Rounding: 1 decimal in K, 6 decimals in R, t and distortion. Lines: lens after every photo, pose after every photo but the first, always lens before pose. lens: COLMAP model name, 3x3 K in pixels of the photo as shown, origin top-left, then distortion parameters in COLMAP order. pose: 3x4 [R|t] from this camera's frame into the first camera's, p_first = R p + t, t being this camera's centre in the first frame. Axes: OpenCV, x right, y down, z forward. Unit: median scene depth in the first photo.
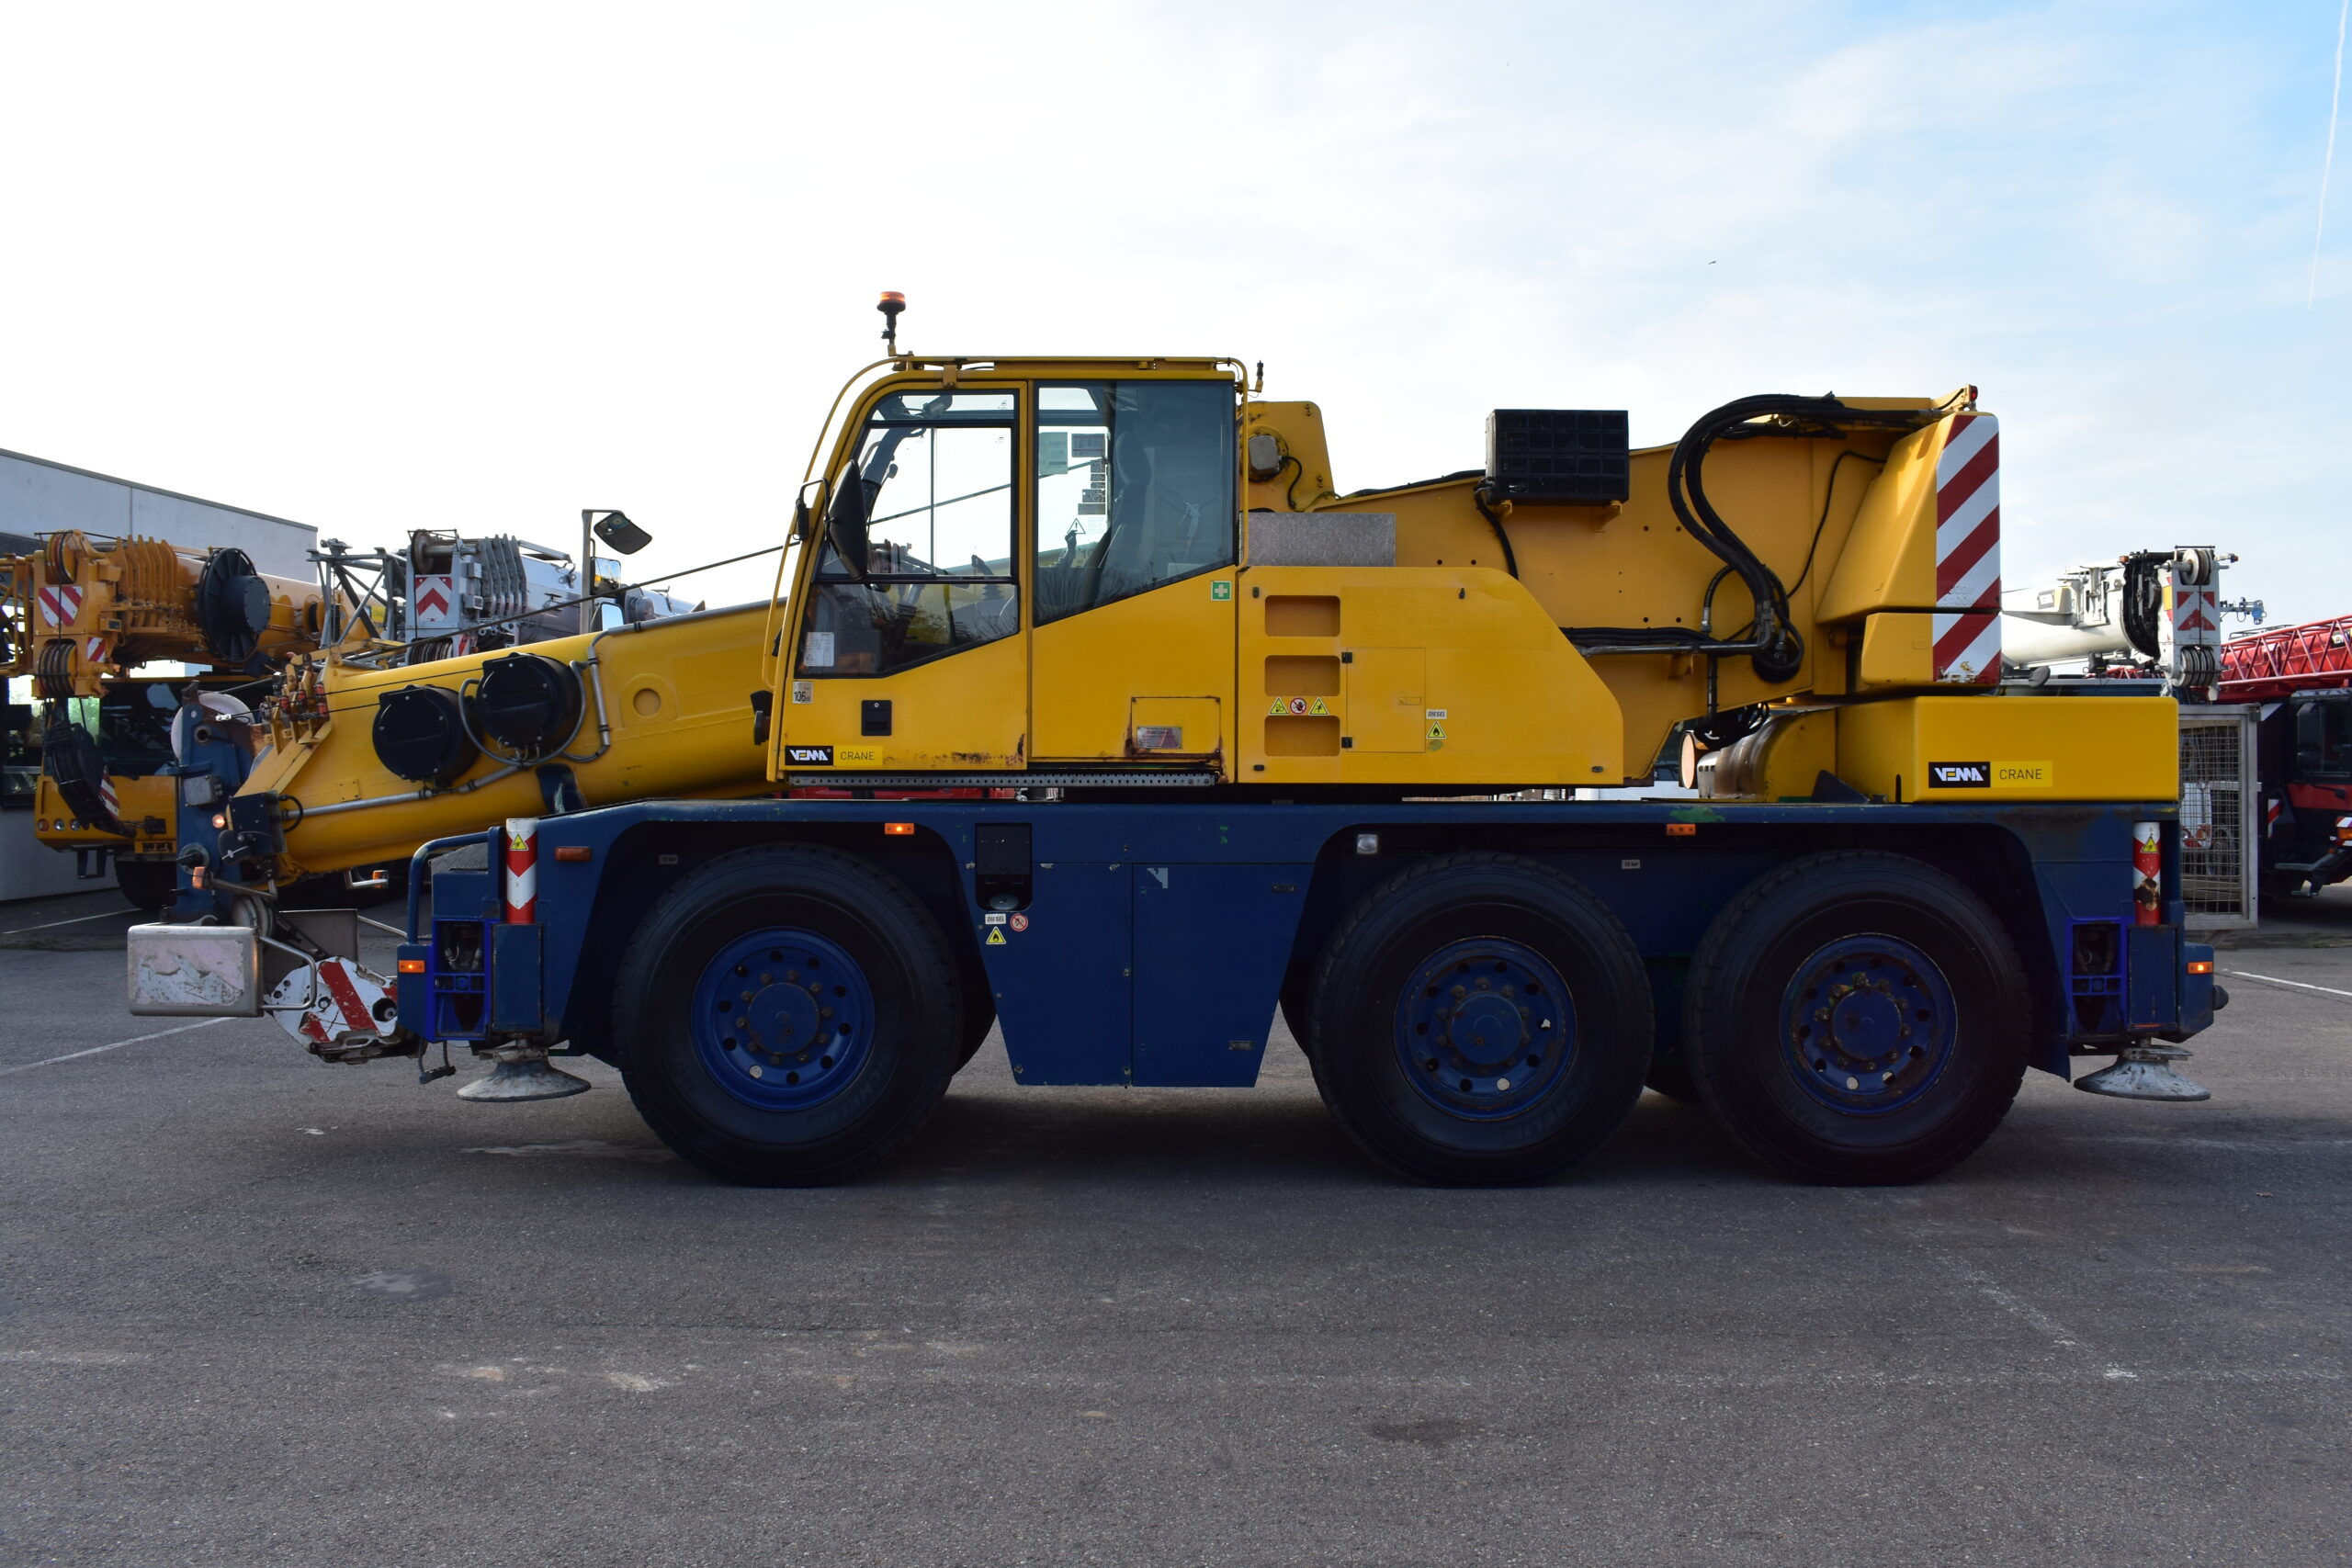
lens RADIAL K [[2001.4, 0, 1176.0], [0, 2001.4, 784.0], [0, 0, 1]] dist [-0.077045, 0.001431]
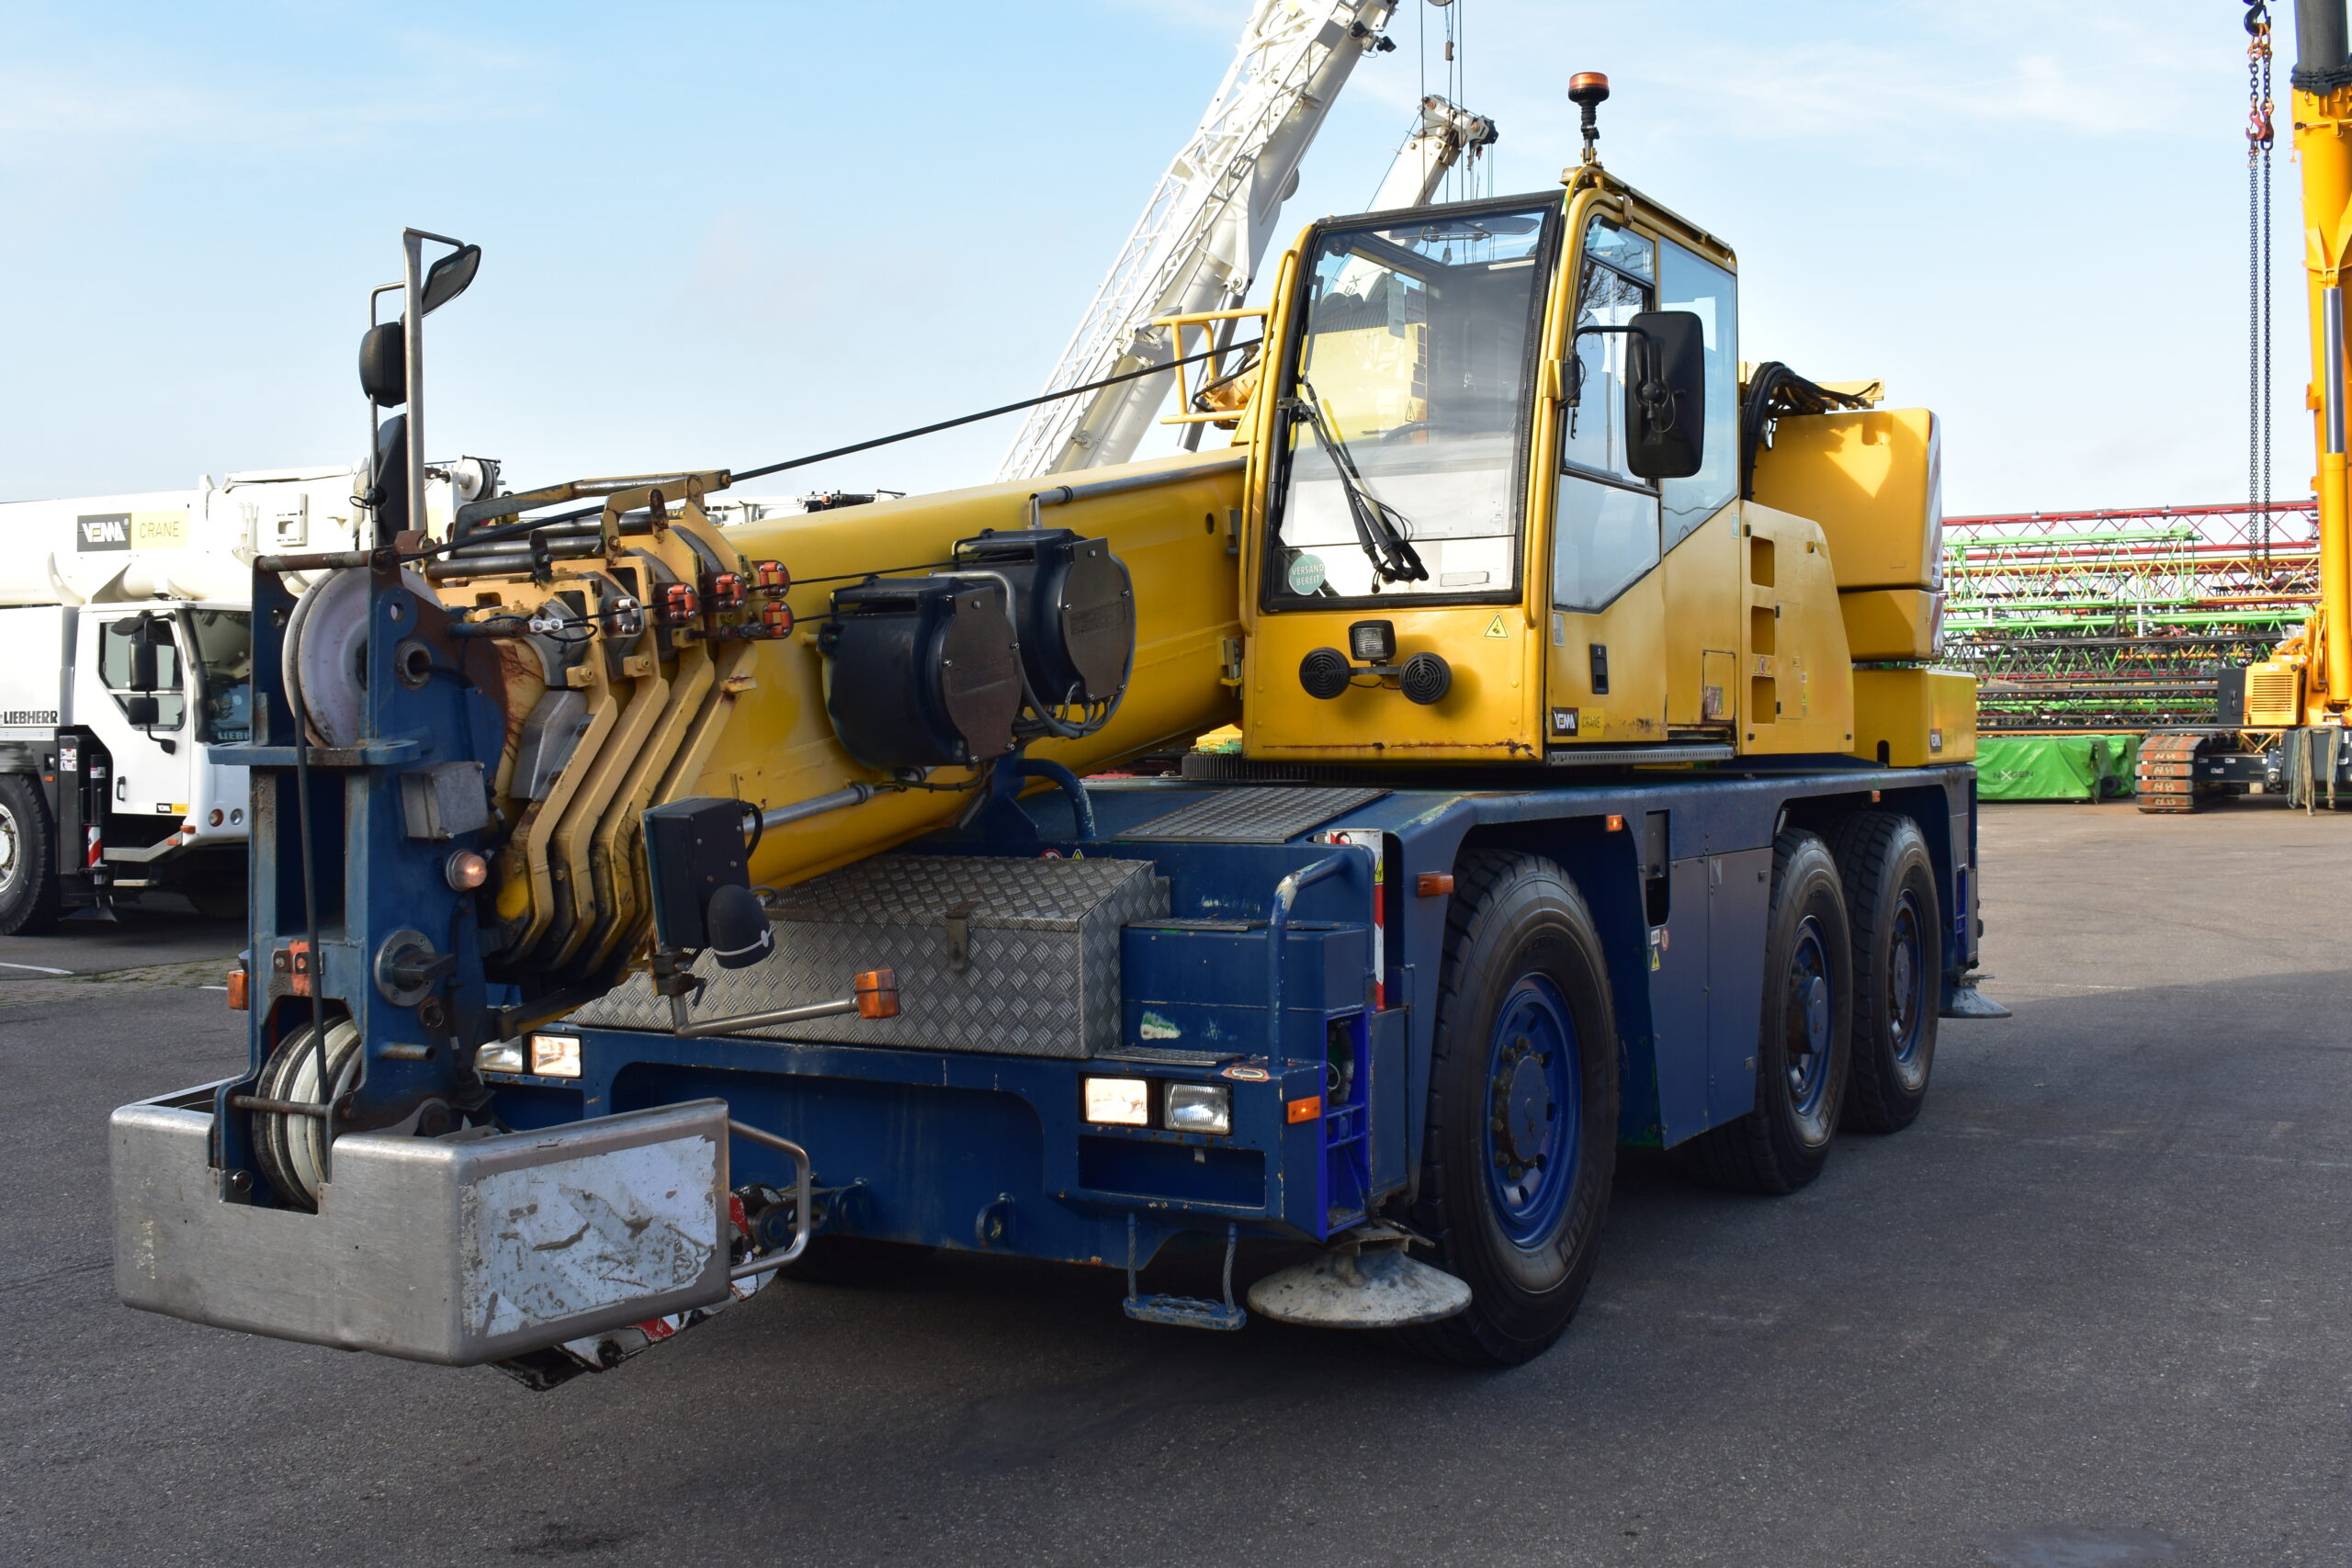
lens RADIAL K [[2437.1, 0, 1176.0], [0, 2437.1, 784.0], [0, 0, 1]] dist [-0.068734, -0.008827]
pose [[0.498184, -0.020157, 0.866837, -0.977924], [0.008926, 0.999796, 0.018119, -0.008962], [-0.867025, -0.001289, 0.498262, 0.696412]]
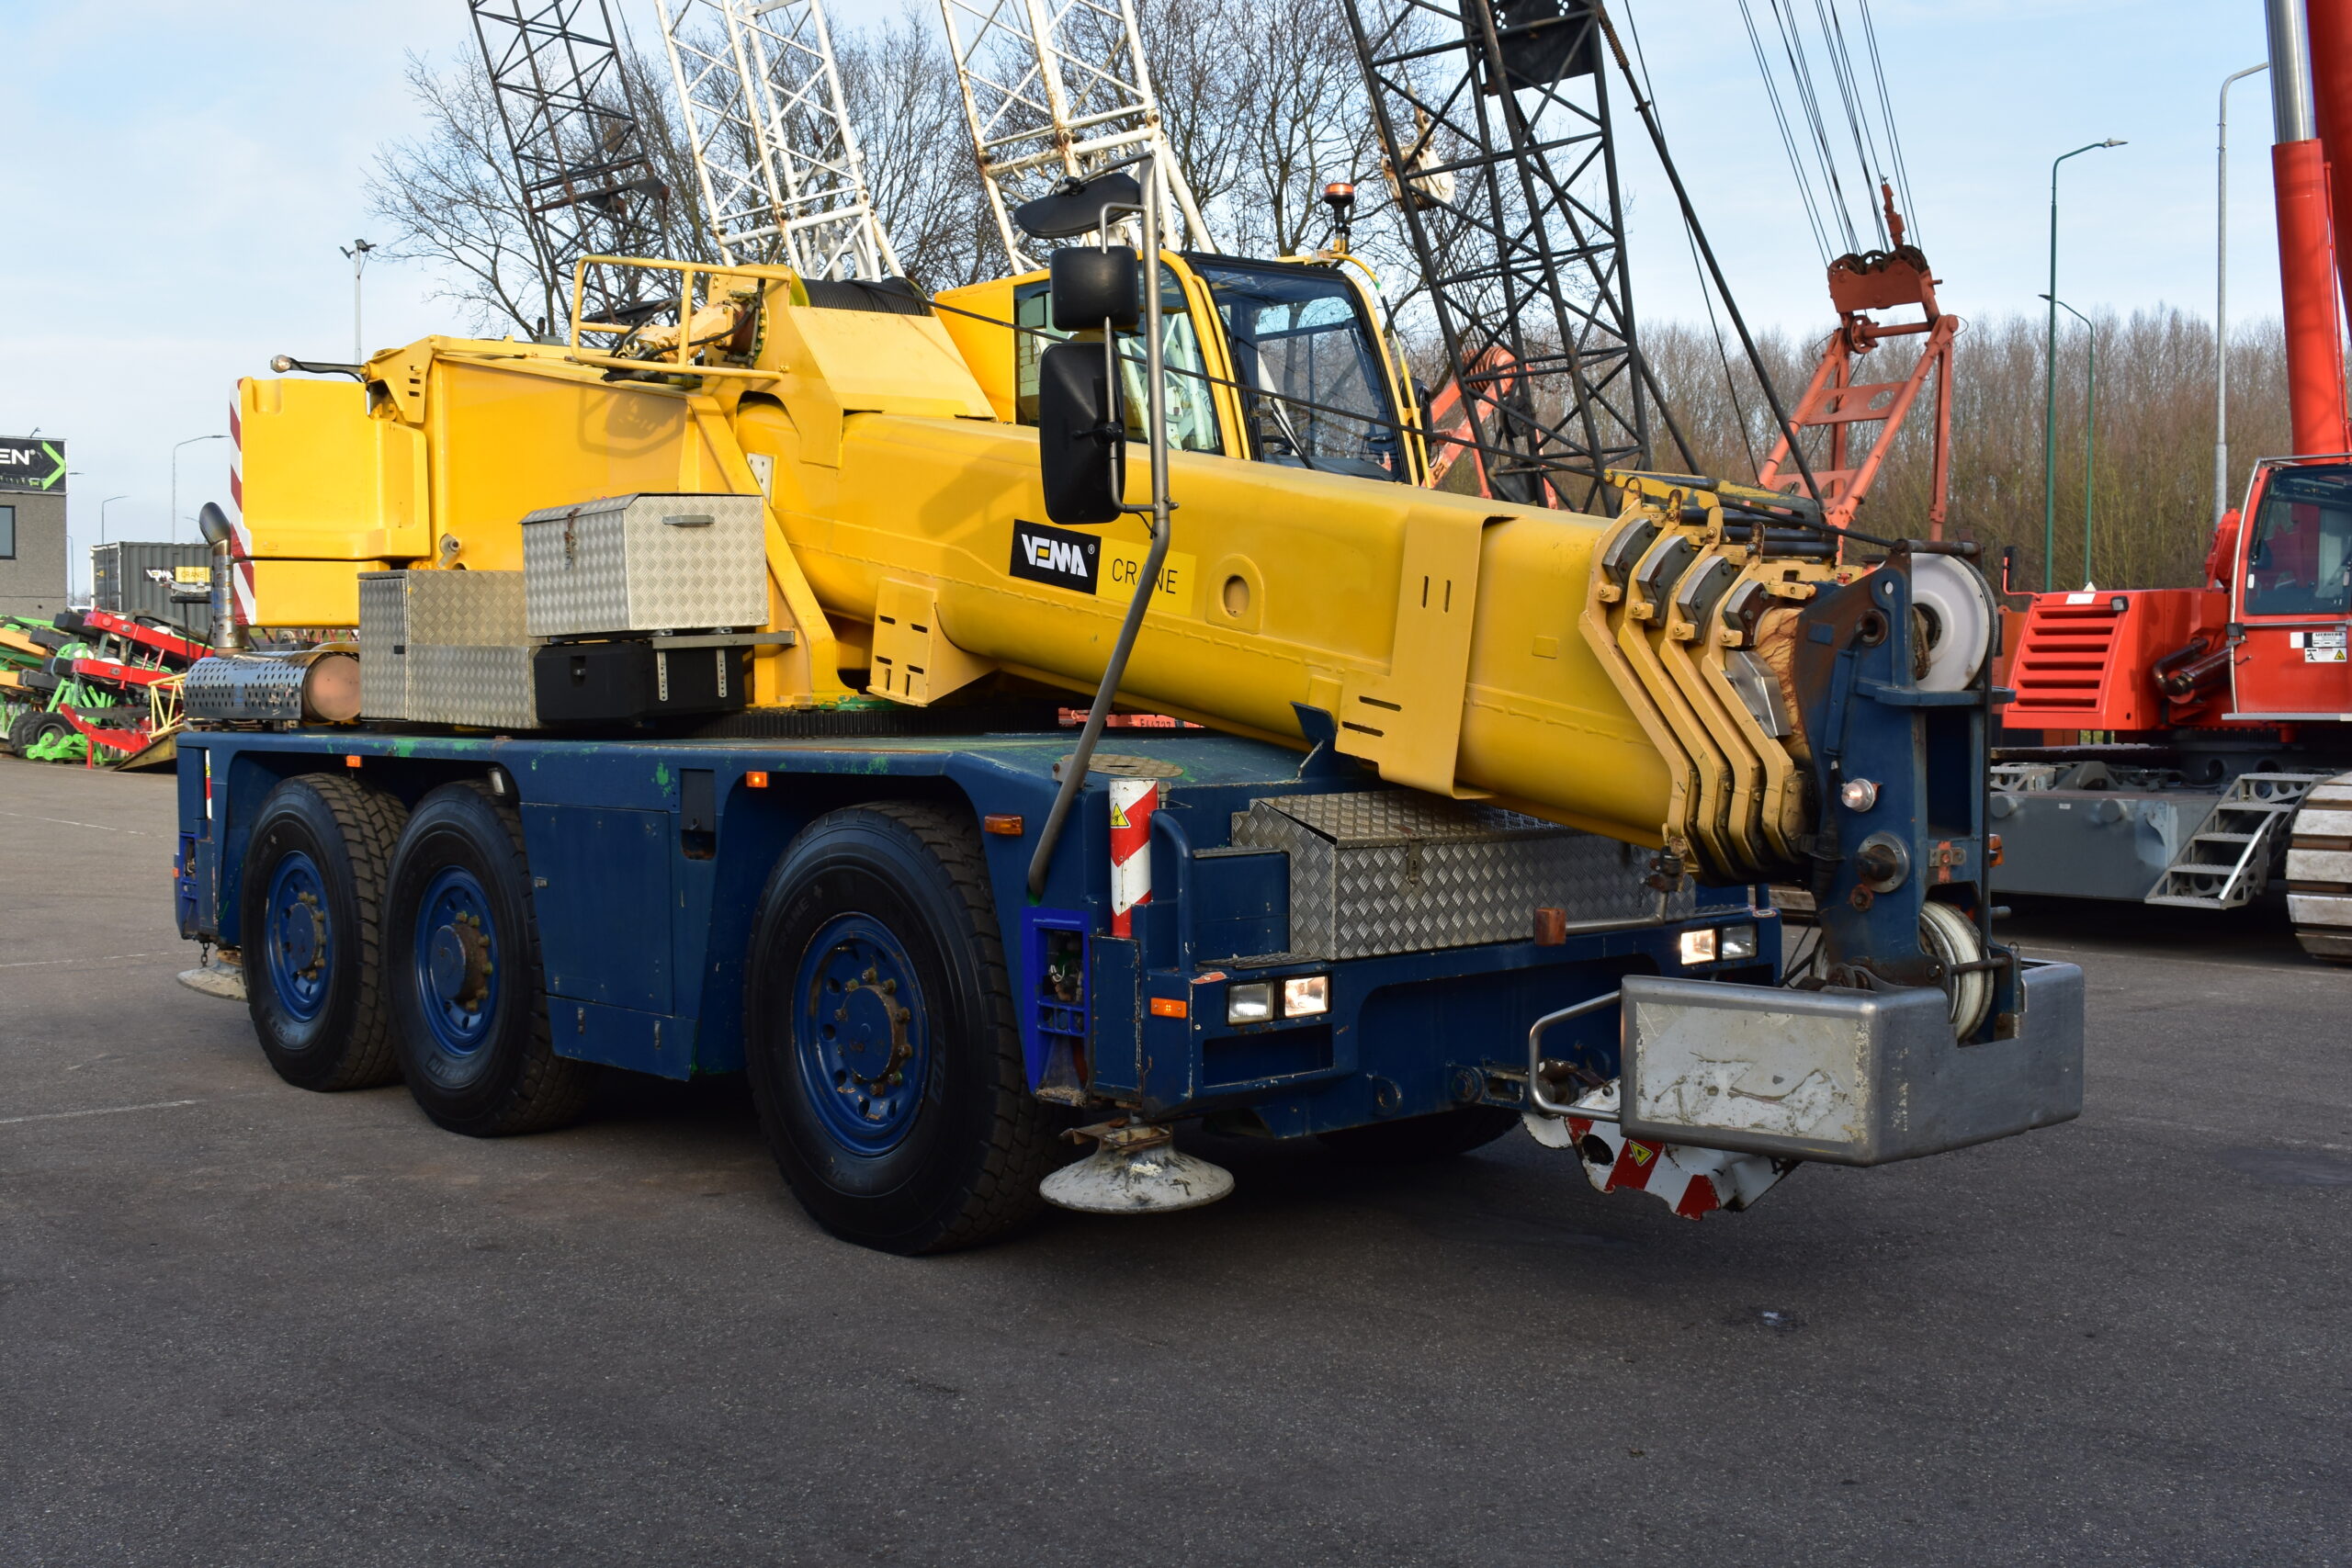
lens RADIAL K [[2629.9, 0, 1176.0], [0, 2629.9, 784.0], [0, 0, 1]] dist [-0.070239, 0.043635]
pose [[-0.648752, -0.023505, 0.760636, -1.043439], [0.014202, 0.998975, 0.042983, -0.018592], [-0.760867, 0.038688, -0.647754, 1.876395]]
